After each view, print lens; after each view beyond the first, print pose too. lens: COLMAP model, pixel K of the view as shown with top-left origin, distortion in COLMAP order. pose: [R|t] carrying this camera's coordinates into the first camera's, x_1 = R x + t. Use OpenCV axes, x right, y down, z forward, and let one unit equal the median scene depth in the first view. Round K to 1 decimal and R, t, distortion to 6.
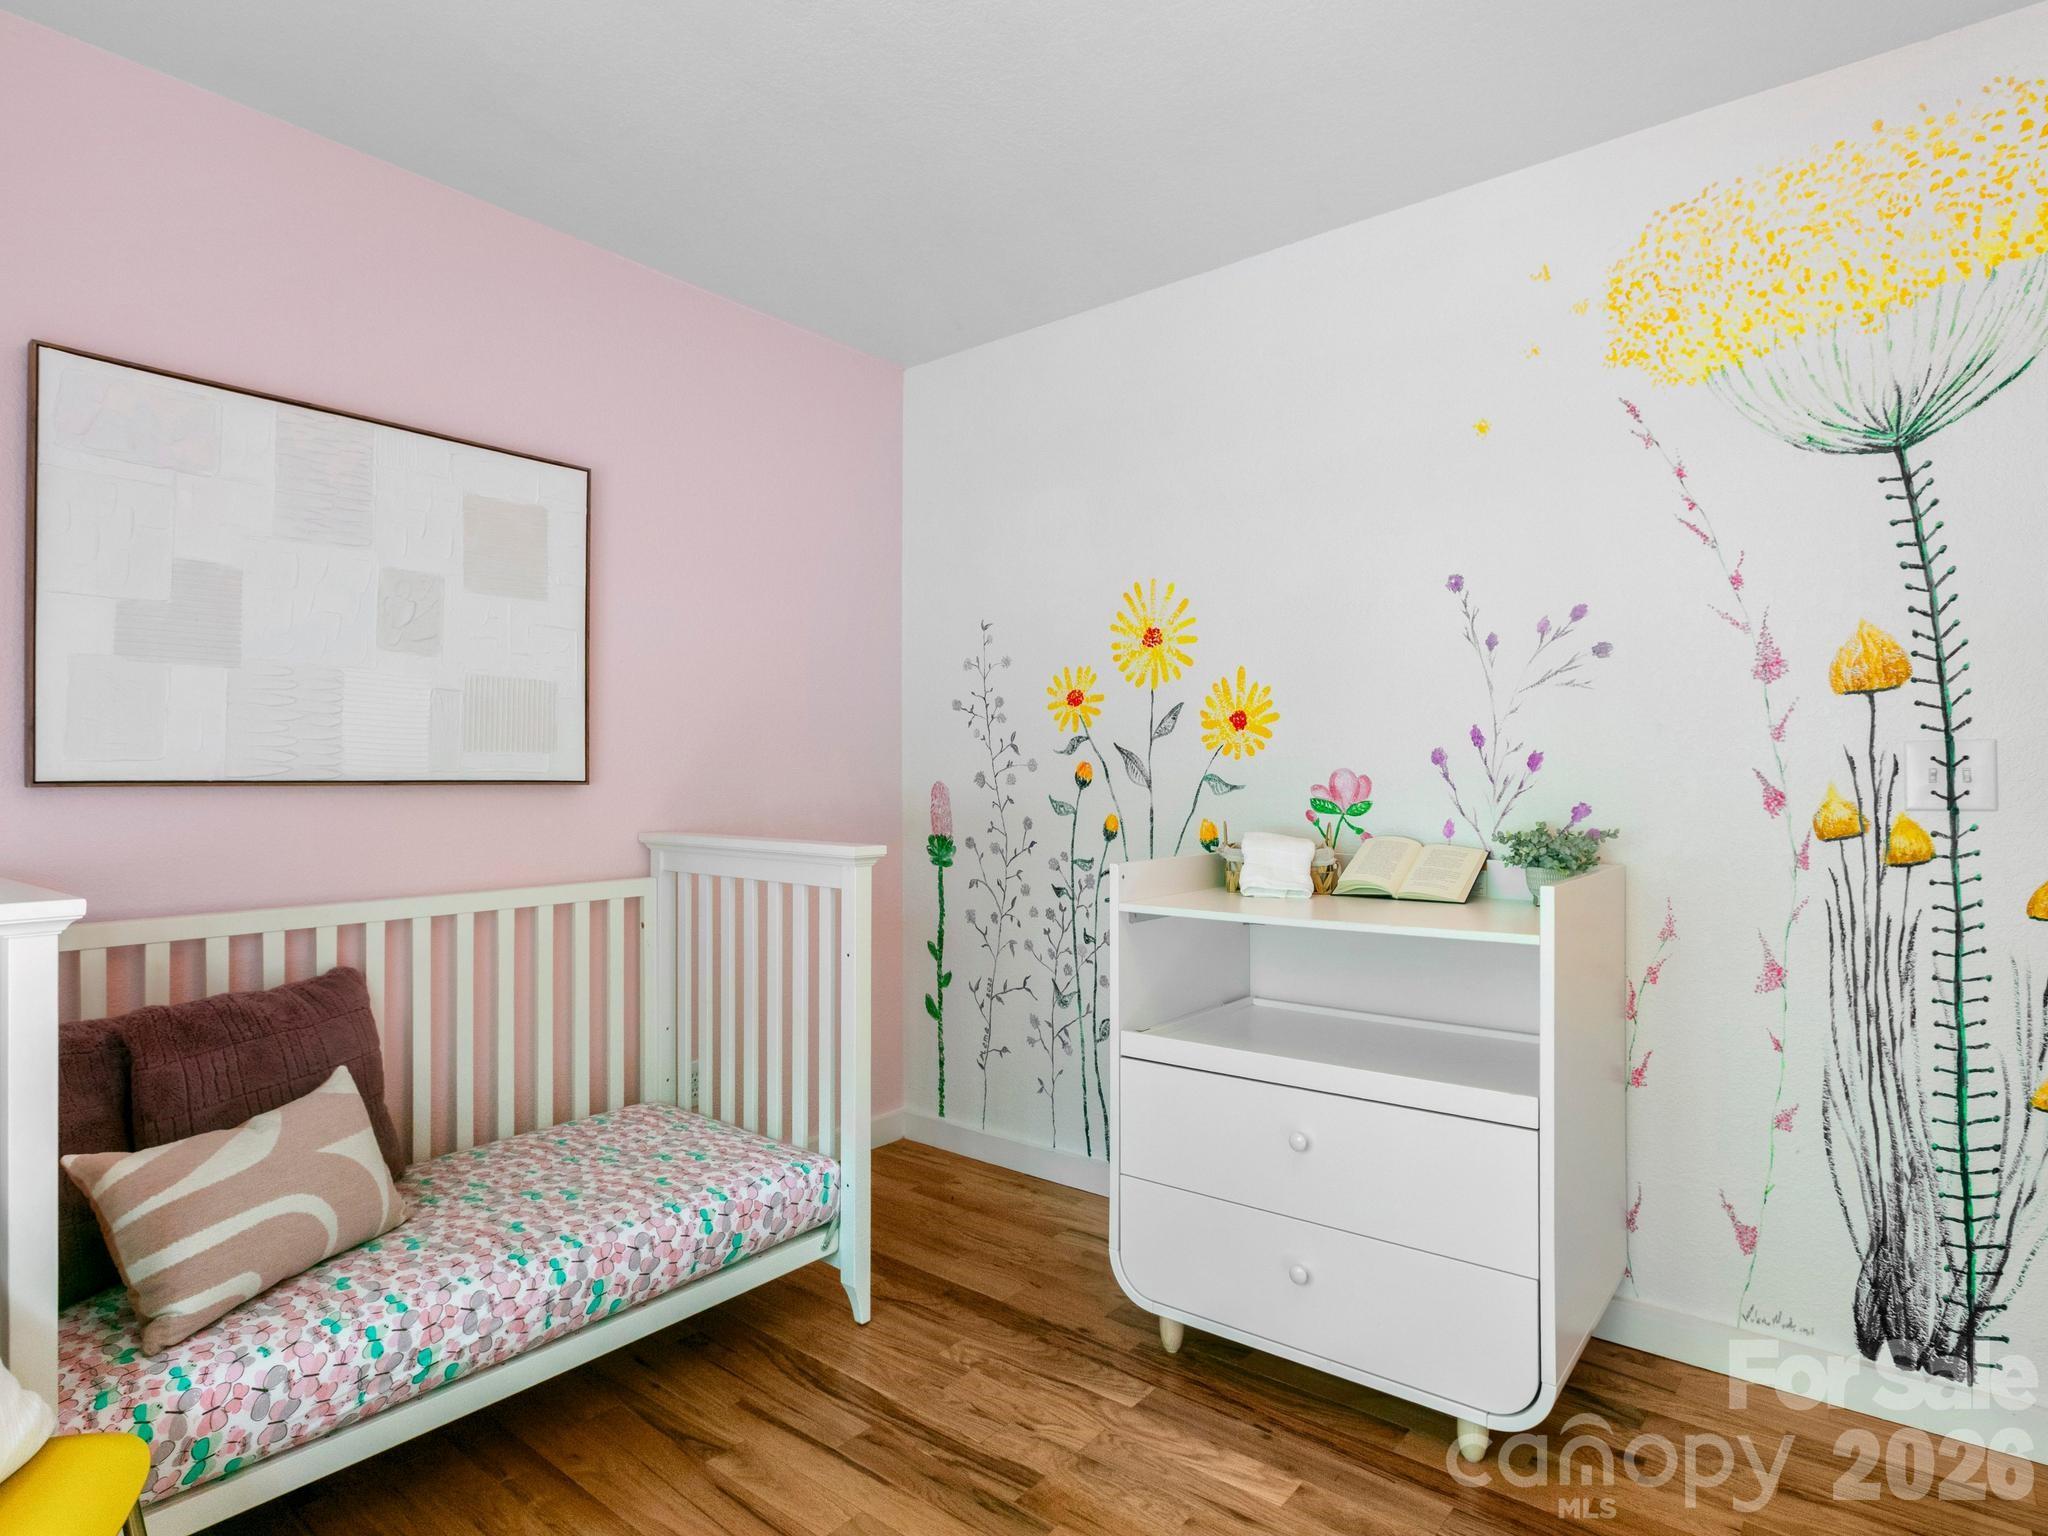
lens RADIAL K [[1107.1, 0, 1026.1], [0, 1107.1, 754.3], [0, 0, 1]] dist [-0.002924, -0.000677]
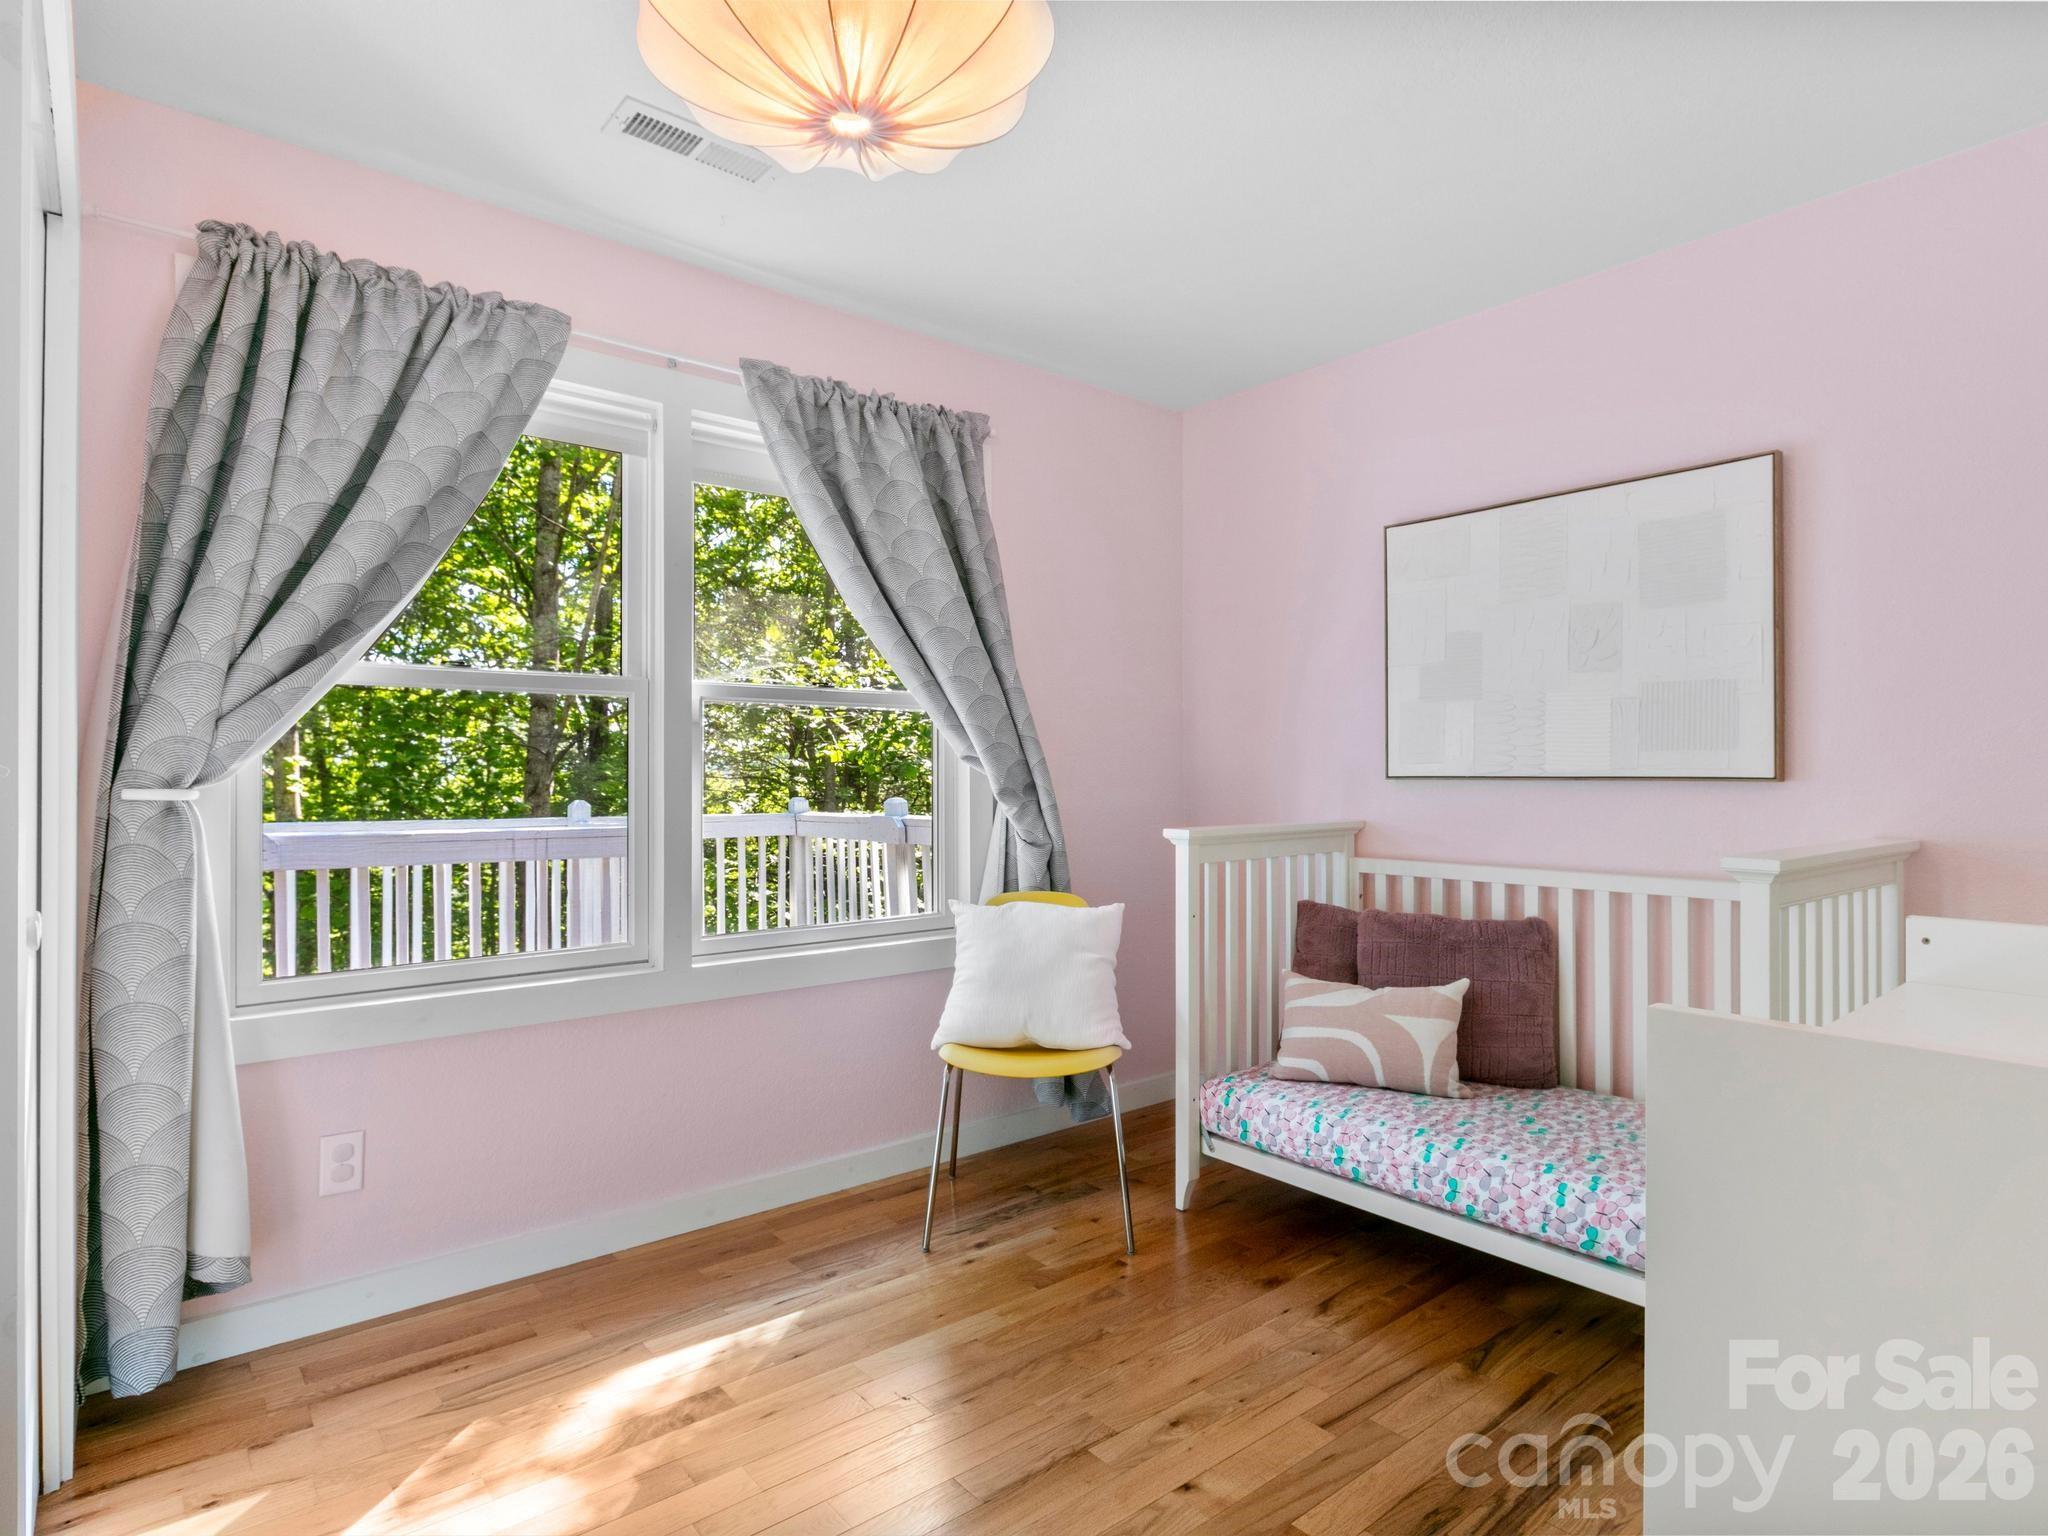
lens RADIAL K [[1107.1, 0, 1026.1], [0, 1107.1, 754.3], [0, 0, 1]] dist [-0.002924, -0.000677]
pose [[-0.207108, -0.017462, -0.978162, 0.860938], [0.020710, 0.999538, -0.022228, 0.014749], [0.978099, -0.024861, -0.206651, 0.731707]]
